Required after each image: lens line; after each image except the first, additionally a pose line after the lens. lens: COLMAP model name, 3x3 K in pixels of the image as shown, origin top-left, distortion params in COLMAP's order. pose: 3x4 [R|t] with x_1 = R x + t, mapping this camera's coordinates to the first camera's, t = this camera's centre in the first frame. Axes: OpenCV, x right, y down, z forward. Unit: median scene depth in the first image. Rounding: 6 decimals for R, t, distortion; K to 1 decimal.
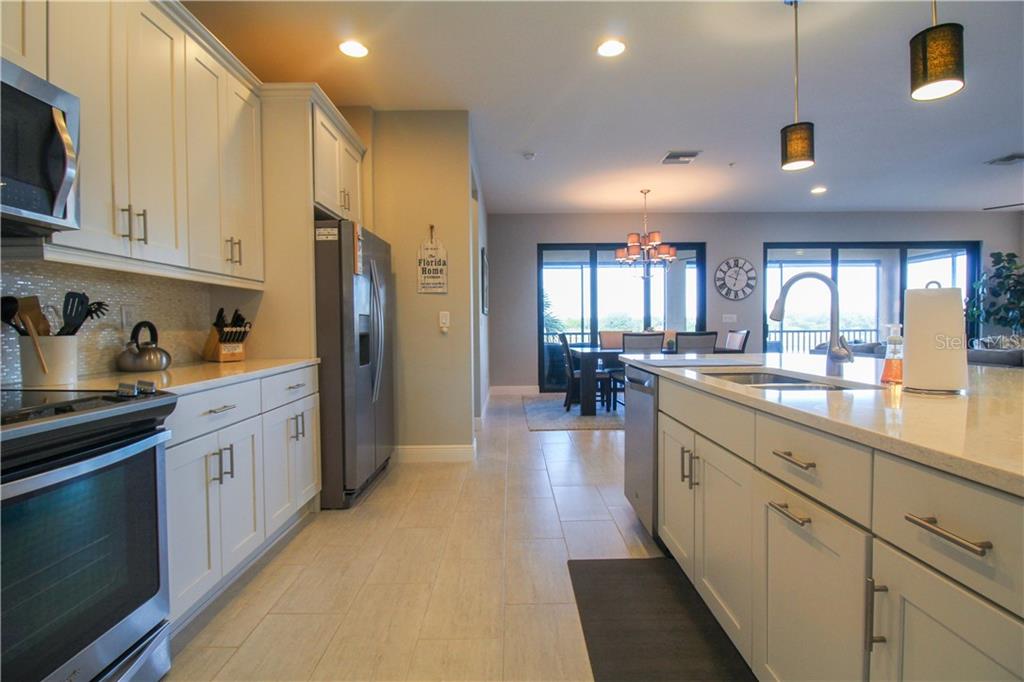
lens RADIAL K [[485.5, 0, 532.4], [0, 485.5, 336.2], [0, 0, 1]] dist [-0.003045, -0.009334]
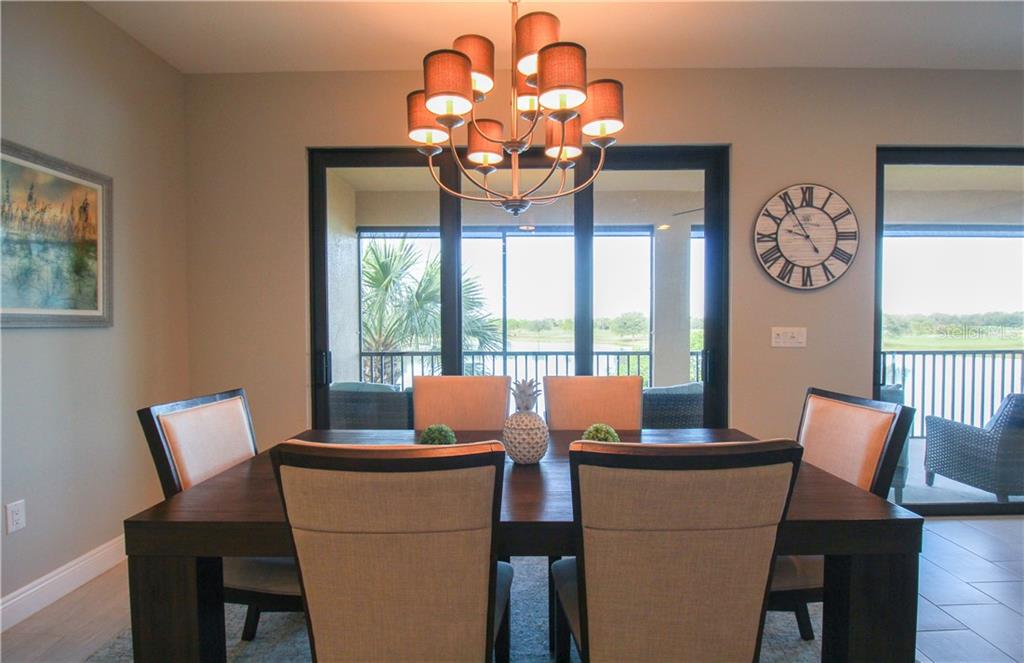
lens RADIAL K [[512.8, 0, 511.9], [0, 512.8, 342.0], [0, 0, 1]] dist [-0.016639, -0.000708]
pose [[0.998706, 0.010257, -0.049807, 0.202698], [-0.010035, 0.999939, 0.004702, -0.032430], [0.049852, -0.004196, 0.998748, 0.574925]]
